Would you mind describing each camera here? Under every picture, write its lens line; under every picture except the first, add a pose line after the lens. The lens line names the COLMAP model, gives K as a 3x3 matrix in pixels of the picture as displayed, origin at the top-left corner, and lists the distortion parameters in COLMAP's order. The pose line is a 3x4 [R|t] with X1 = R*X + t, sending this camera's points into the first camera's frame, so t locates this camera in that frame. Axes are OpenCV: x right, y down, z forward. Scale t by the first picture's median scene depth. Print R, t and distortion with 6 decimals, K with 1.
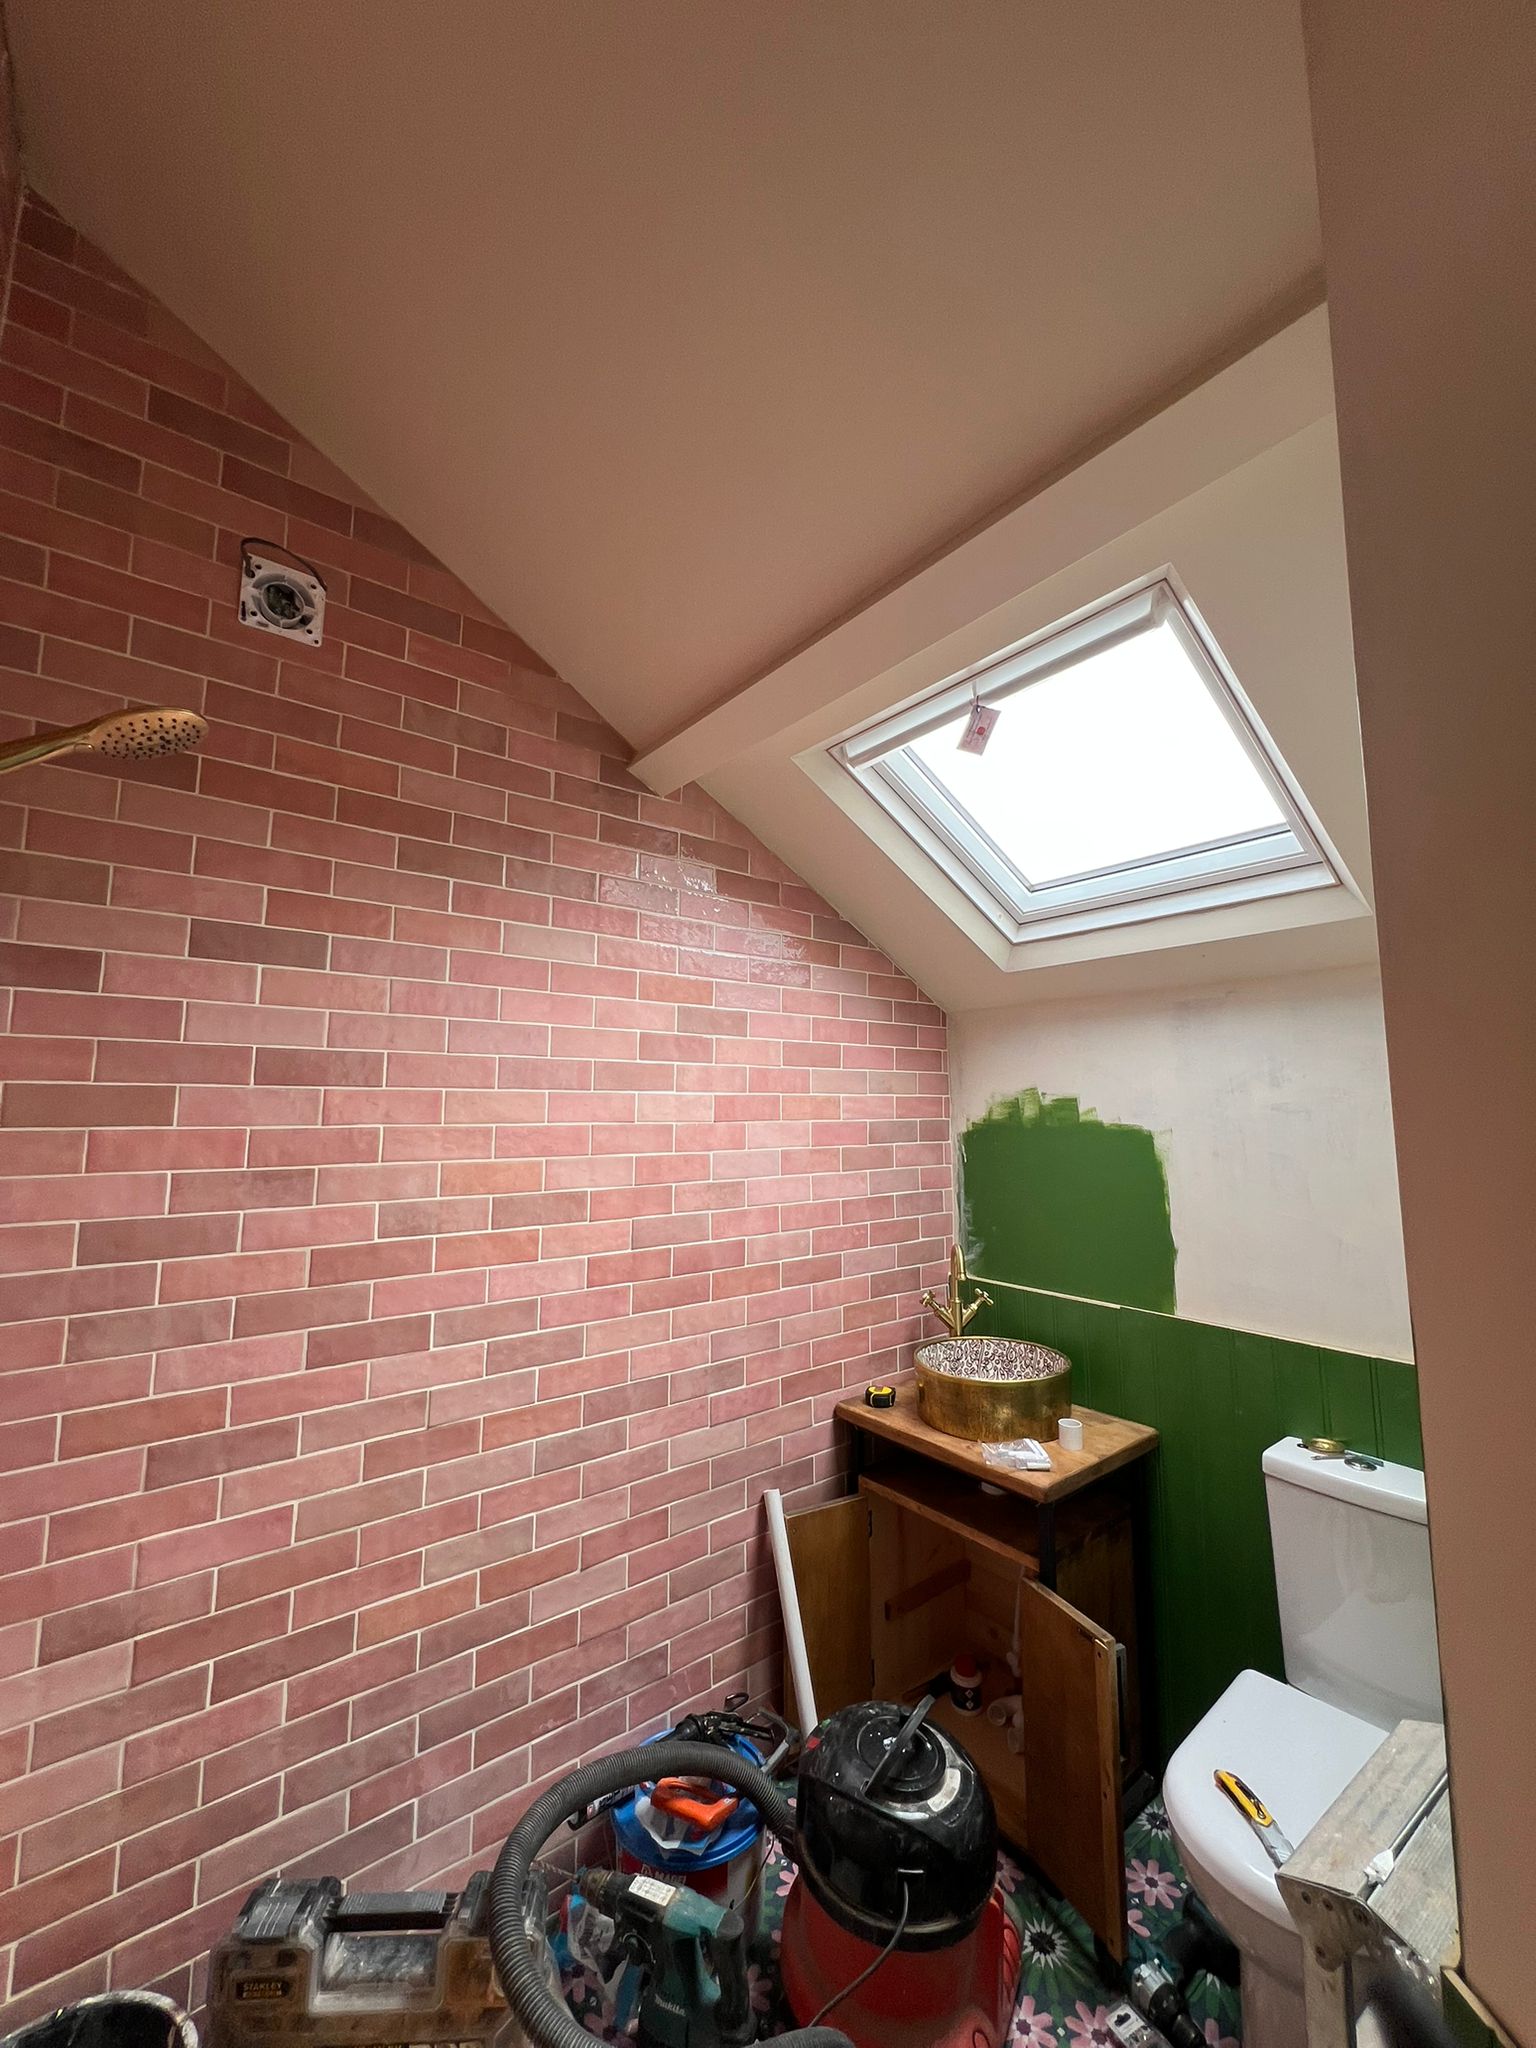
lens RADIAL K [[821.6, 0, 770.1], [0, 821.6, 1024.6], [0, 0, 1]] dist [0.000046, 0.000770]
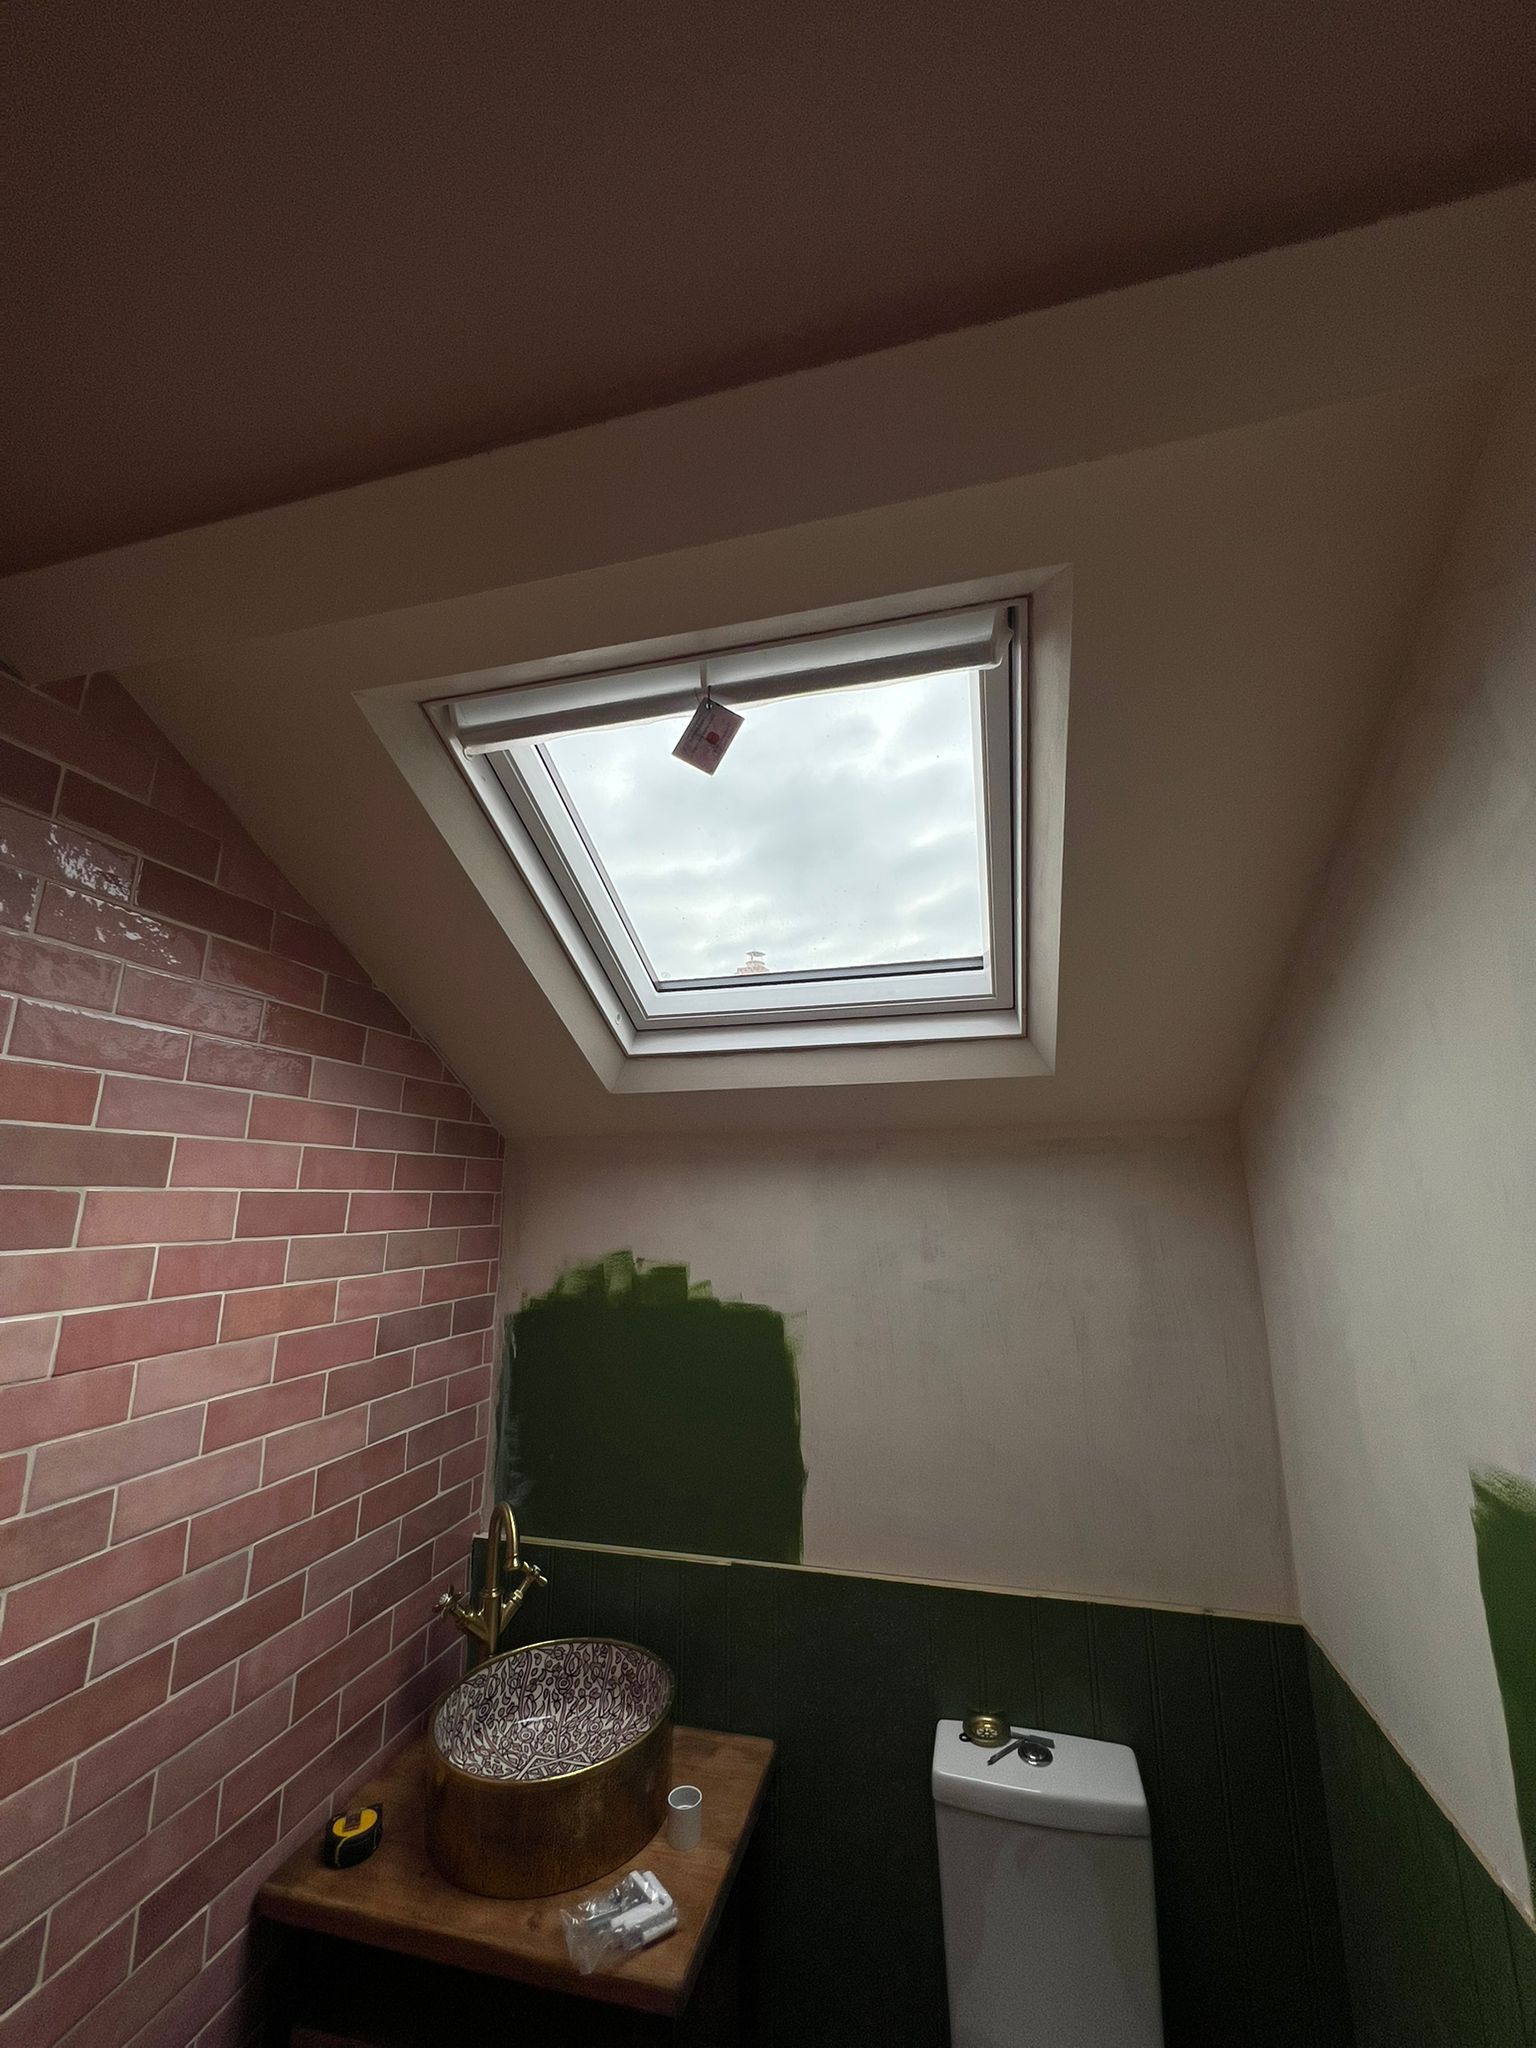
lens RADIAL K [[821.6, 0, 772.7], [0, 821.6, 1017.3], [0, 0, 1]] dist [0.000046, 0.000770]
pose [[0.796465, 0.127161, 0.591164, -0.042404], [-0.056621, 0.989026, -0.136458, -0.041383], [-0.602028, 0.075212, 0.794924, 0.348331]]
